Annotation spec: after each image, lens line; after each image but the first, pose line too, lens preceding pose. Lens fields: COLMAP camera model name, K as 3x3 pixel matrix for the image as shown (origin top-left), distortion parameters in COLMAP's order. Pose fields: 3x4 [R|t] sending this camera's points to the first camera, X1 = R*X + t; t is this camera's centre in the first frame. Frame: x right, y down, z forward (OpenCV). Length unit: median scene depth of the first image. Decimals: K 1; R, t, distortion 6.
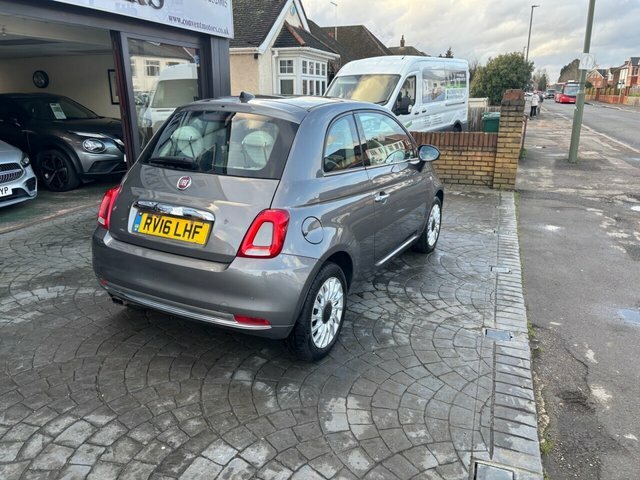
lens RADIAL K [[483.1, 0, 316.4], [0, 483.1, 237.1], [0, 0, 1]] dist [0.044892, -0.057143]
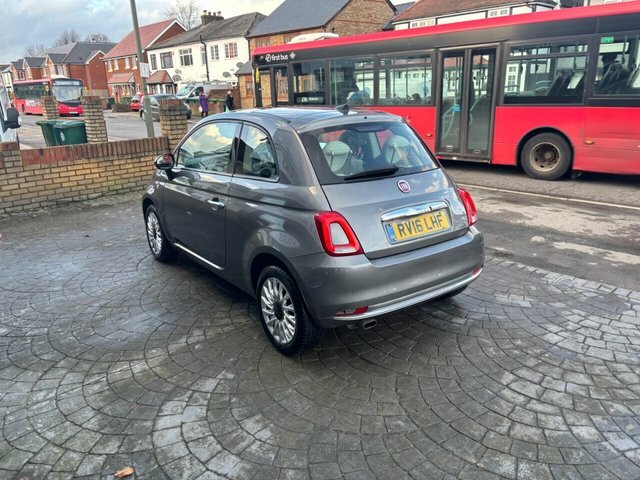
lens RADIAL K [[483.1, 0, 316.4], [0, 483.1, 237.1], [0, 0, 1]] dist [0.044892, -0.057143]
pose [[0.433898, -0.277037, 0.857311, -0.991066], [0.282677, 0.945363, 0.162424, -0.175944], [-0.855468, 0.171867, 0.488504, 0.477968]]
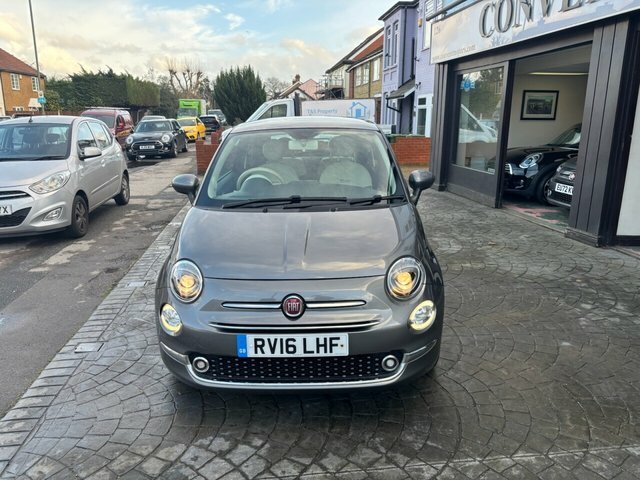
lens RADIAL K [[483.1, 0, 316.4], [0, 483.1, 237.1], [0, 0, 1]] dist [0.044892, -0.057143]
pose [[-0.893371, 0.110398, -0.435546, 0.444078], [-0.127716, 0.866971, 0.481716, -0.578787], [0.430786, 0.485977, -0.760427, 1.948084]]
